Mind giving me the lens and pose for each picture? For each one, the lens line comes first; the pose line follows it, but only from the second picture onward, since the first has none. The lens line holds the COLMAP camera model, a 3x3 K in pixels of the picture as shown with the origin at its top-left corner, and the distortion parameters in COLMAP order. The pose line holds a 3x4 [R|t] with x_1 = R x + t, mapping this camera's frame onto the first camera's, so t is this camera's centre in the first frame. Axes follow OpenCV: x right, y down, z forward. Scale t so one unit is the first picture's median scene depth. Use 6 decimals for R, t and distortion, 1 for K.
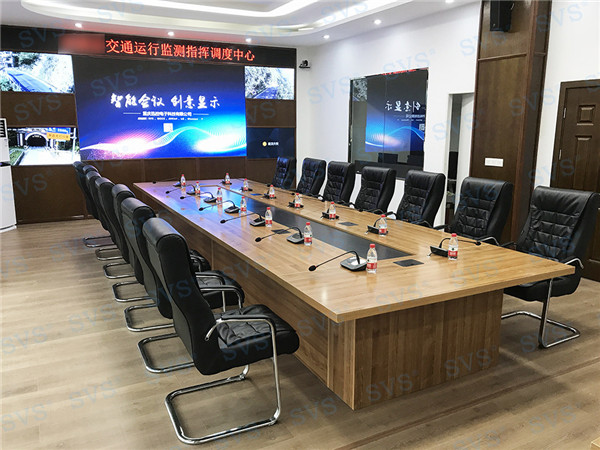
lens RADIAL K [[497.4, 0, 301.5], [0, 497.4, 226.5], [0, 0, 1]] dist [0.012117, -0.014504]
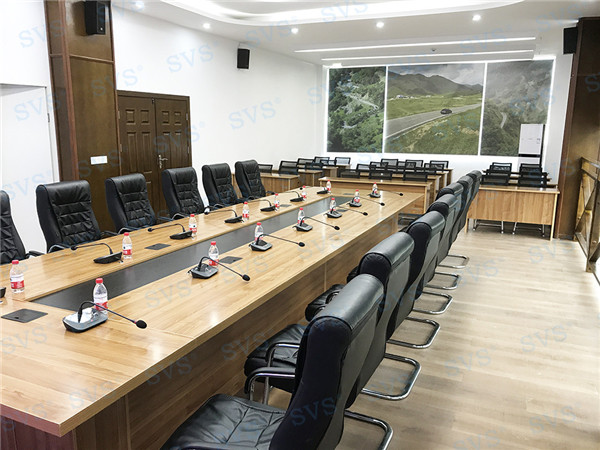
lens RADIAL K [[497.4, 0, 302.1], [0, 497.4, 222.6], [0, 0, 1]] dist [0.012117, -0.014504]
pose [[-0.622184, -0.160231, 0.766298, -0.392107], [0.144546, 0.938490, 0.313598, -0.153626], [-0.769411, 0.305881, -0.560753, 0.734590]]
